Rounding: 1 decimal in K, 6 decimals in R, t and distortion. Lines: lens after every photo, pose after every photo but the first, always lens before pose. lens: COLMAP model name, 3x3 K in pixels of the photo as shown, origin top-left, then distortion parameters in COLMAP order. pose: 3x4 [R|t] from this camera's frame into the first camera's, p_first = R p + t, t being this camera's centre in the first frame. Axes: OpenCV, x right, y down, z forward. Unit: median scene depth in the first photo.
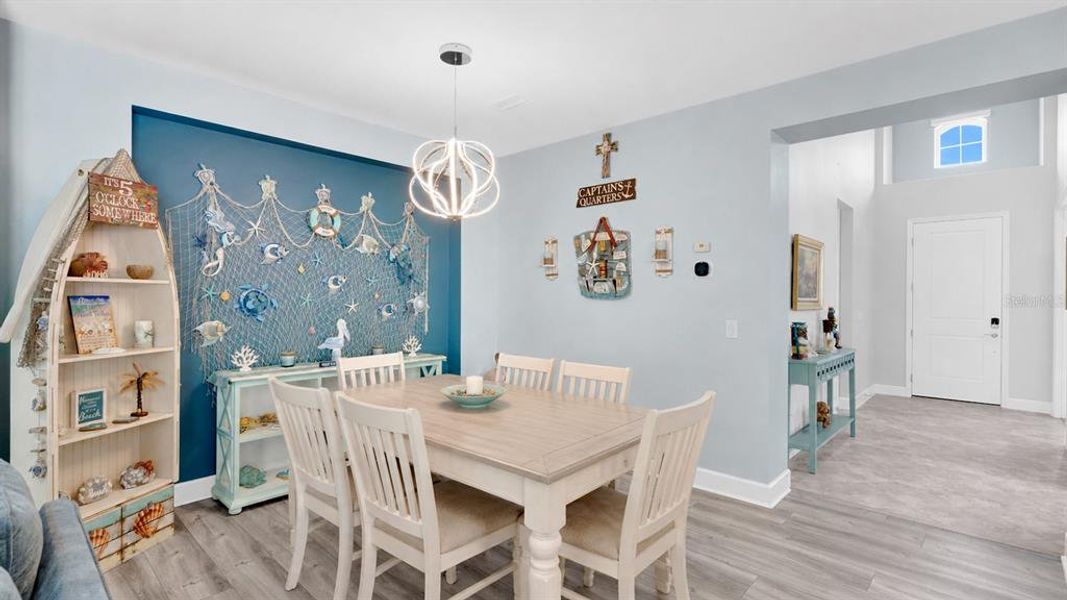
lens RADIAL K [[496.1, 0, 529.3], [0, 496.1, 301.7], [0, 0, 1]] dist [-0.006530, 0.000908]
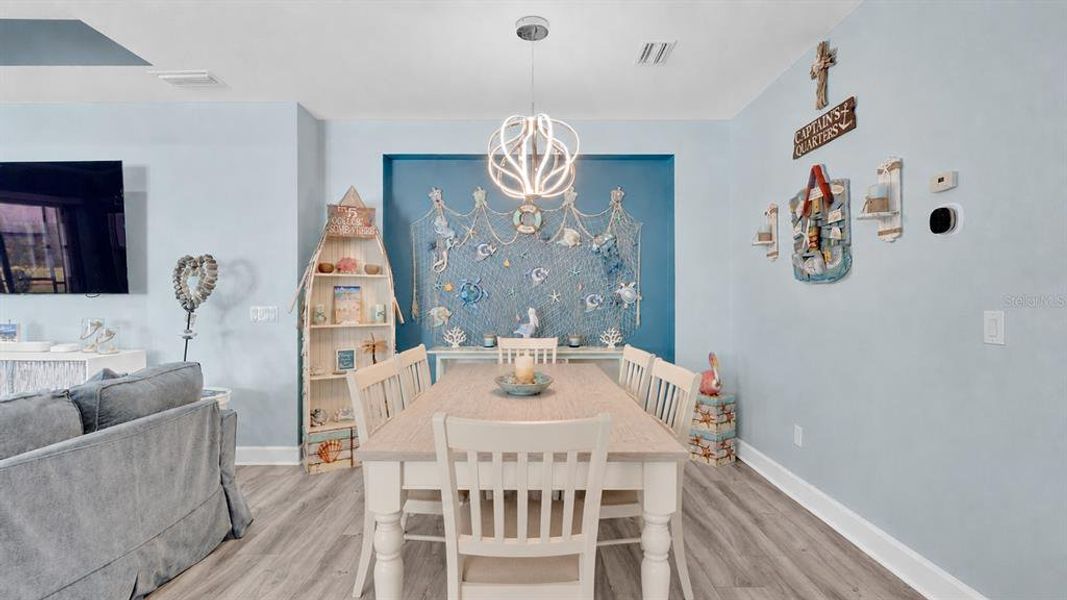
lens RADIAL K [[496.1, 0, 532.9], [0, 496.1, 295.9], [0, 0, 1]] dist [-0.006530, 0.000908]
pose [[0.687405, -0.011584, -0.726182, 0.386500], [-0.003645, 0.999805, -0.019398, 0.029147], [0.726265, 0.015981, 0.687229, 0.239758]]
